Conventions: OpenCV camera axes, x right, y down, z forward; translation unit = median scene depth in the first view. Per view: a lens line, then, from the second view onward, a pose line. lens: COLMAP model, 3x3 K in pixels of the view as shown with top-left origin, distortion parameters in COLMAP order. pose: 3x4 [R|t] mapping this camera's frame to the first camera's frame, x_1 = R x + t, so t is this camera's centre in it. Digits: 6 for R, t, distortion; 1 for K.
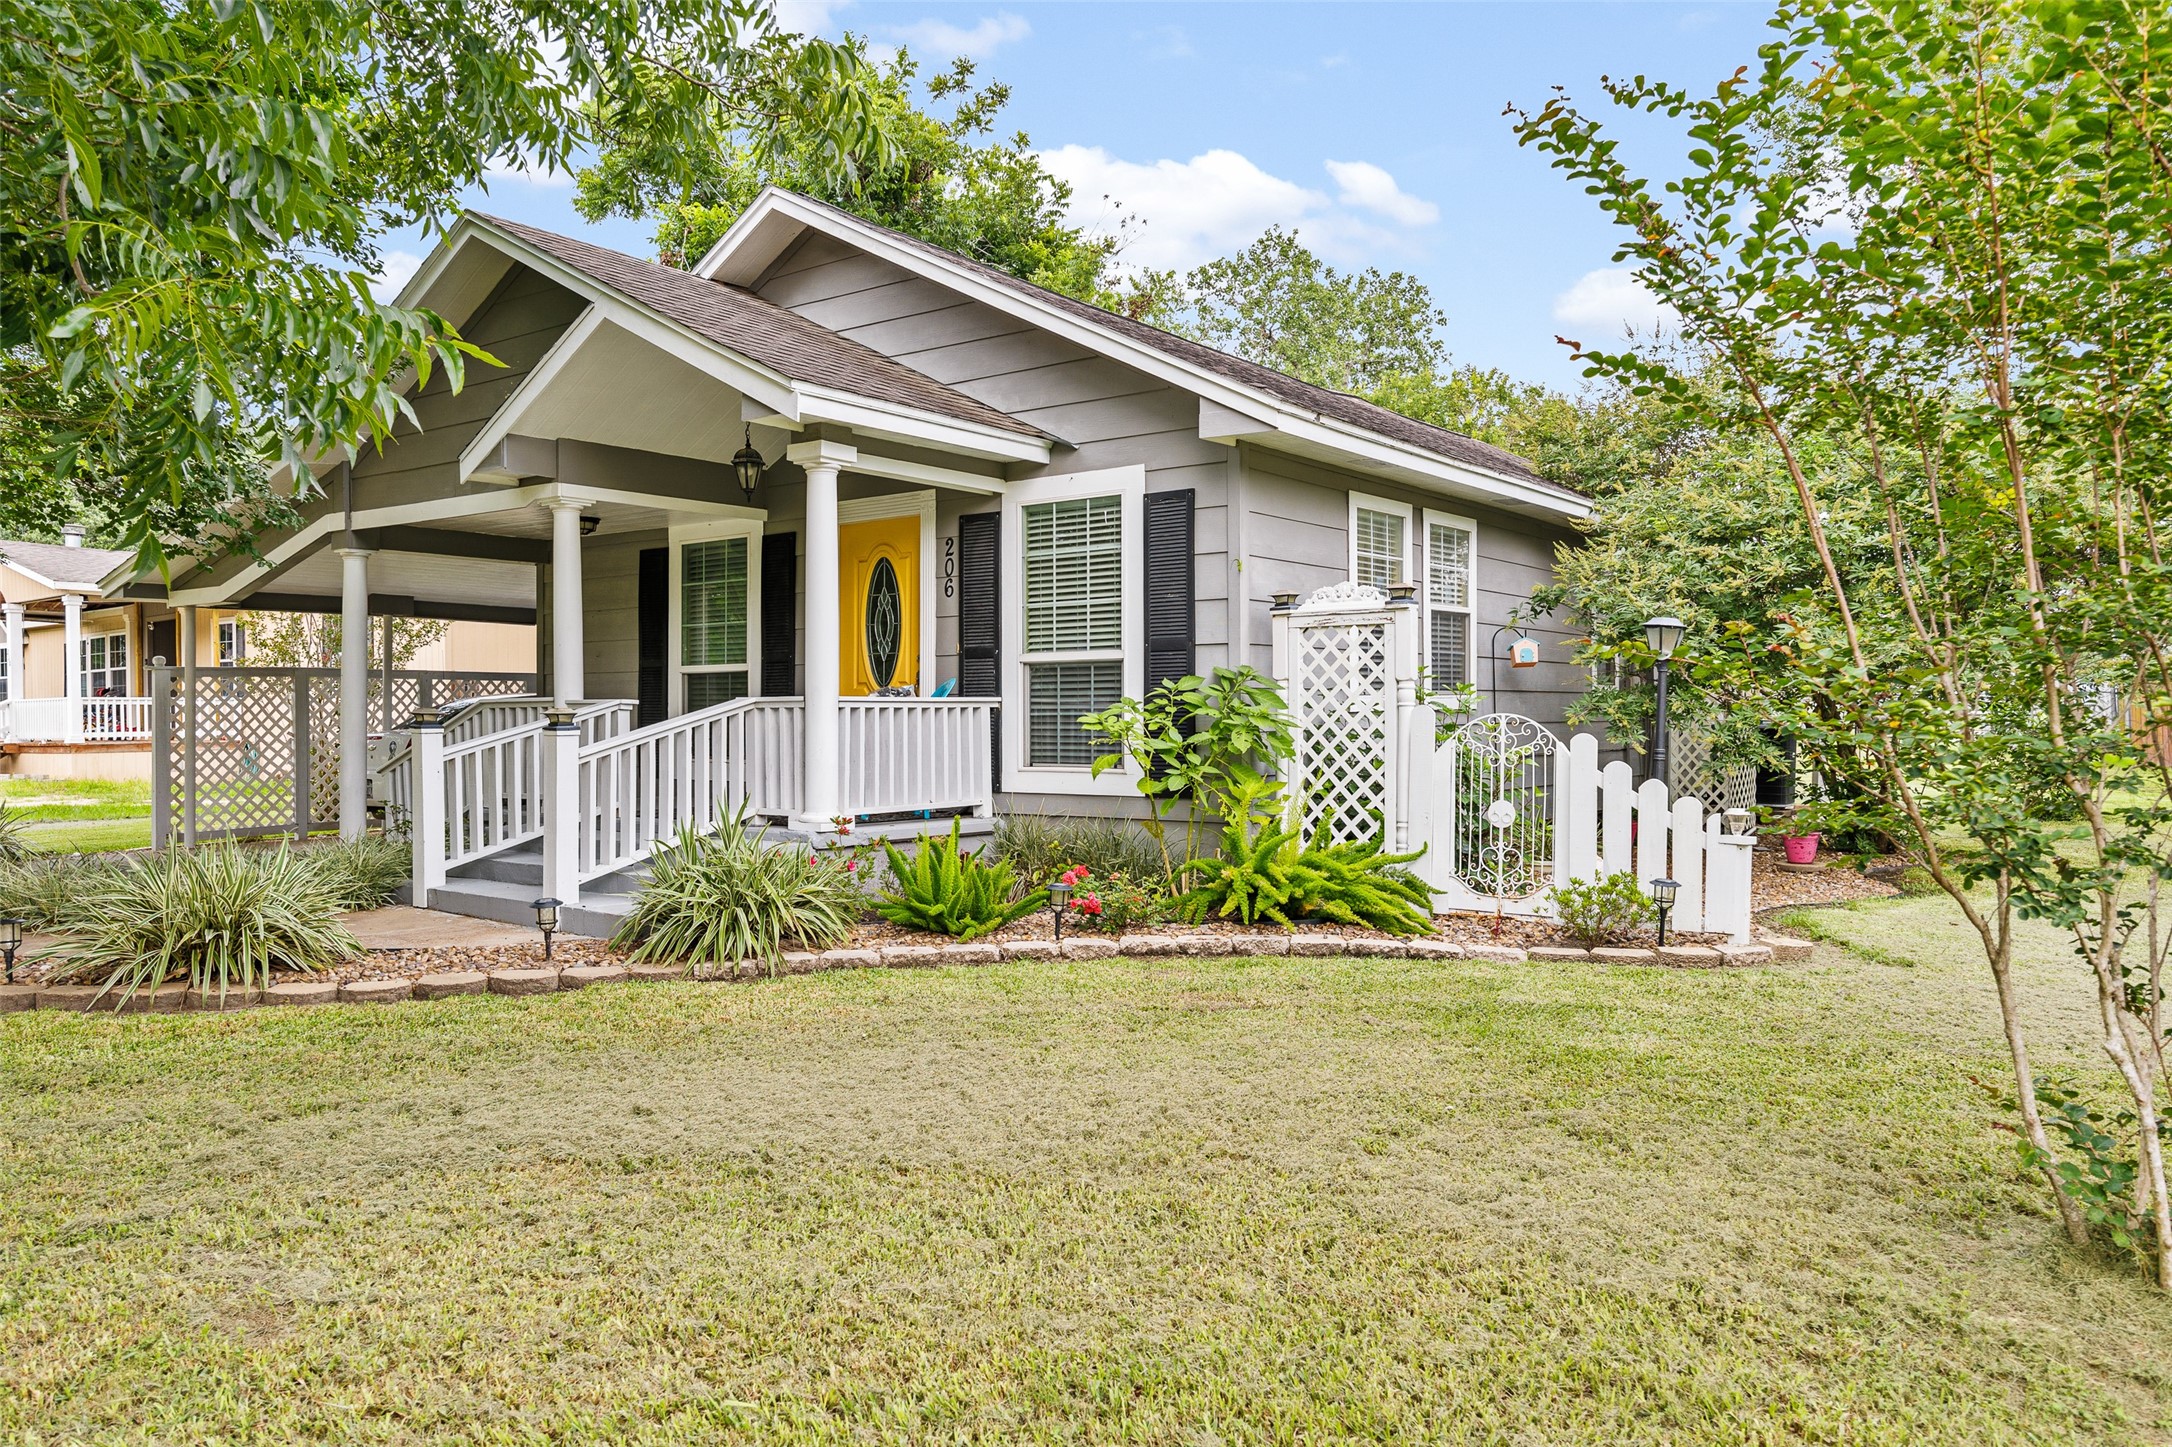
lens RADIAL K [[1526.5, 0, 1081.2], [0, 1526.5, 712.9], [0, 0, 1]] dist [0.003310, 0.000949]
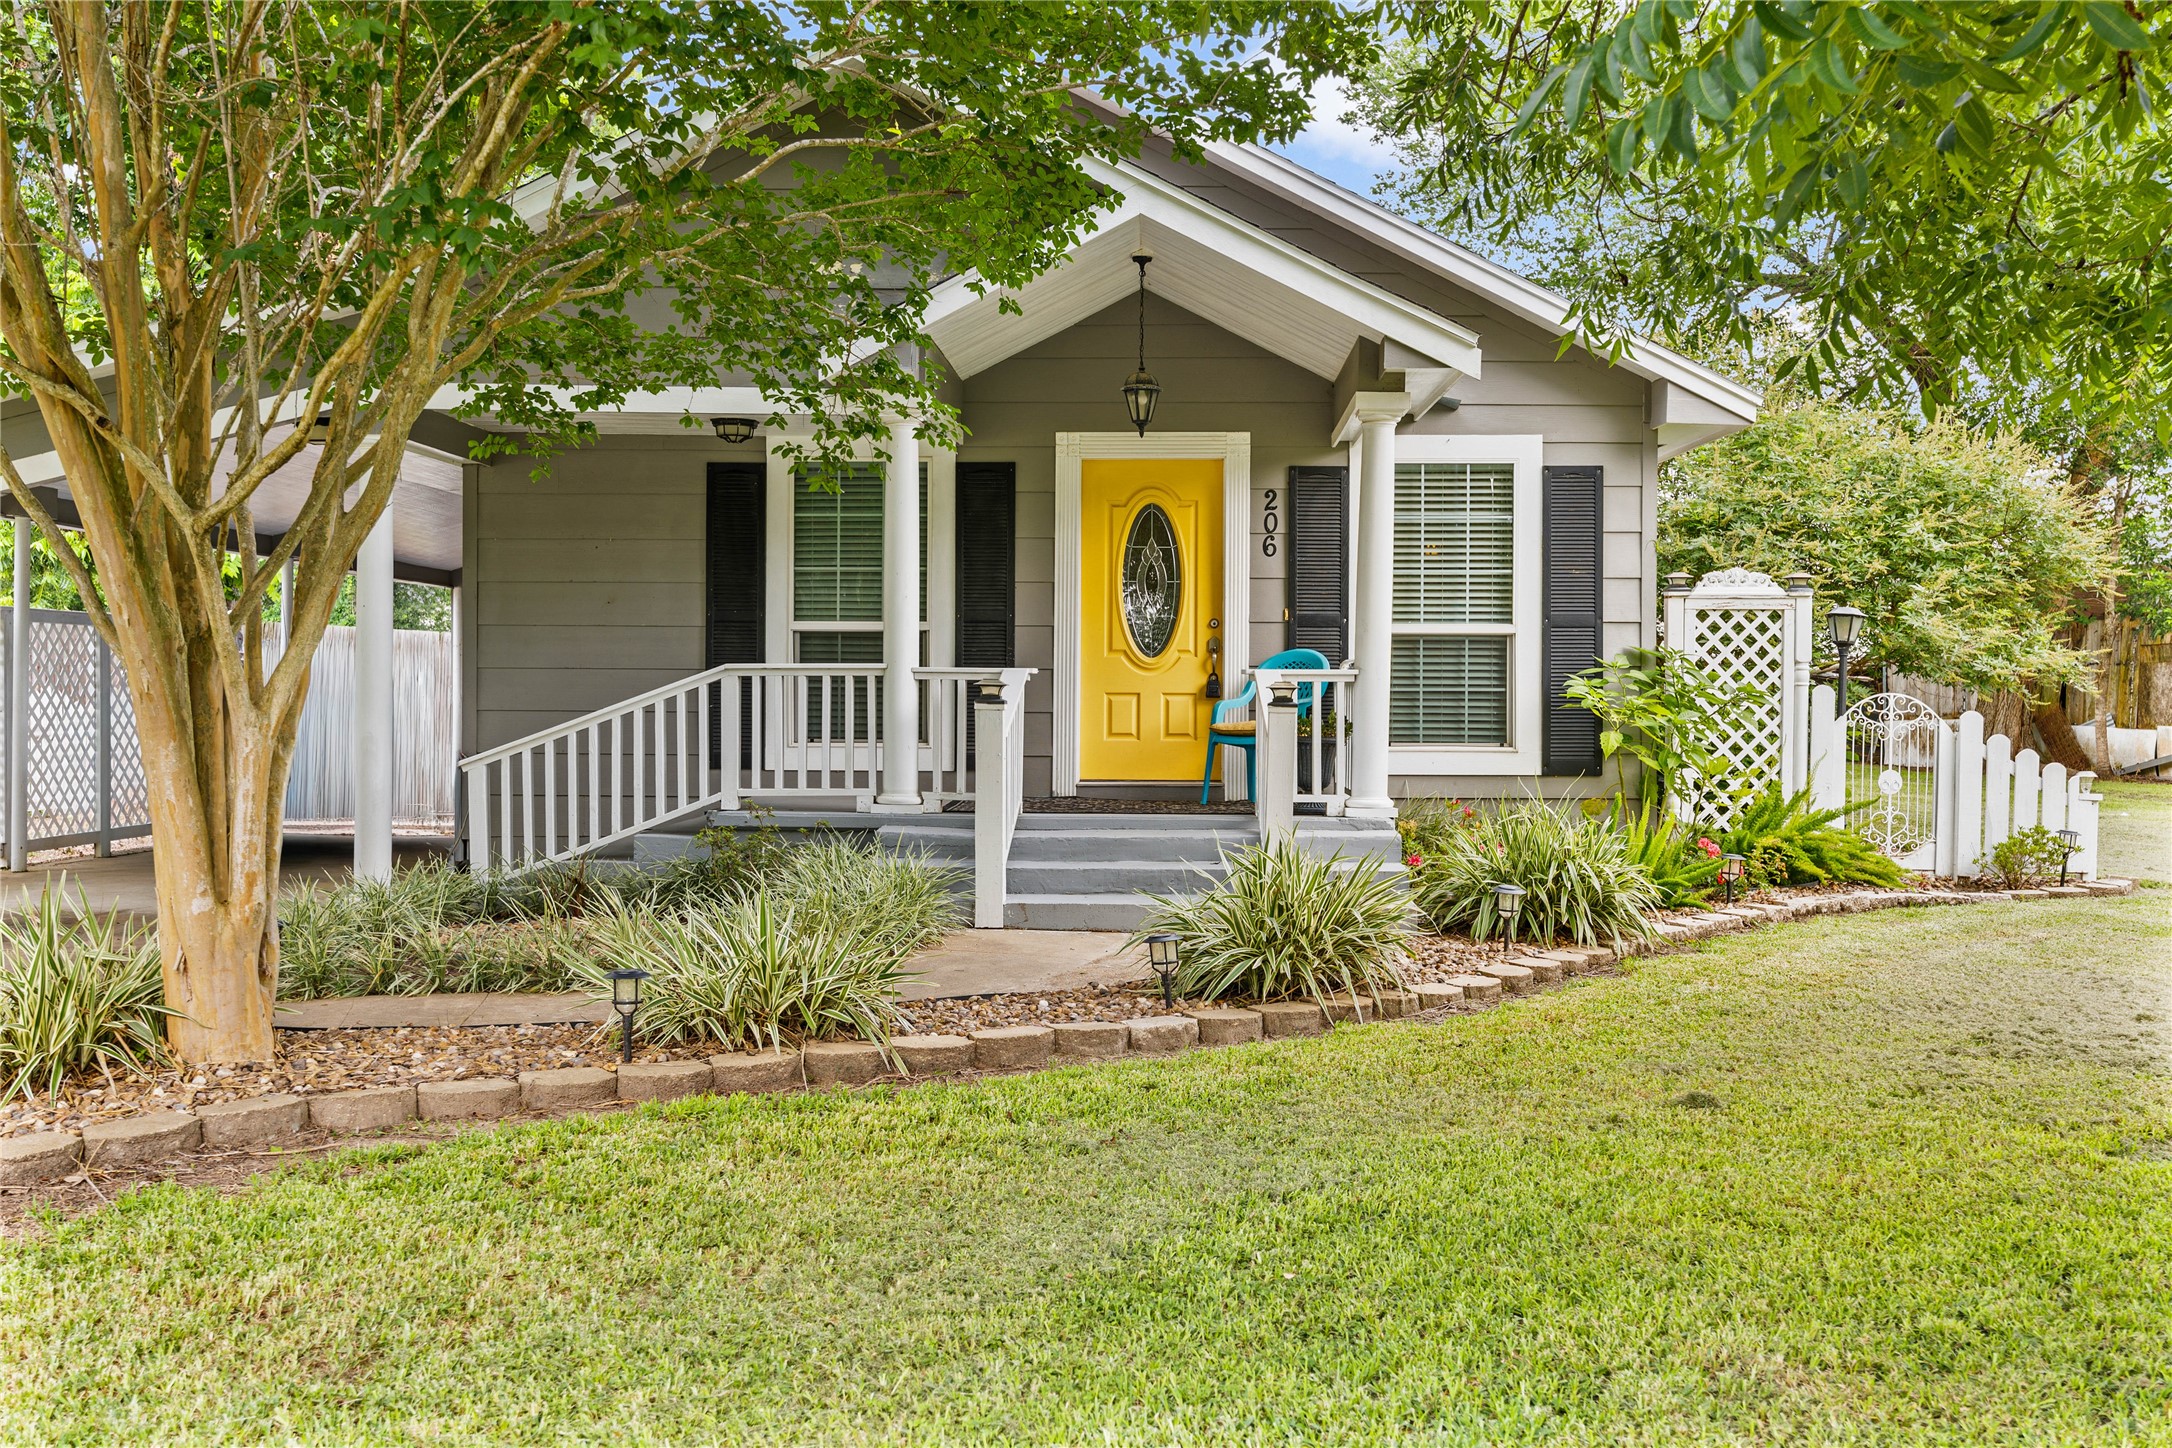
lens RADIAL K [[2150.6, 0, 1098.7], [0, 2150.6, 712.2], [0, 0, 1]] dist [-0.009464, 0.000000]
pose [[0.810720, 0.001580, 0.585431, -0.966958], [-0.009672, 0.999896, 0.010696, 0.002372], [-0.585354, -0.014333, 0.810651, 0.045562]]
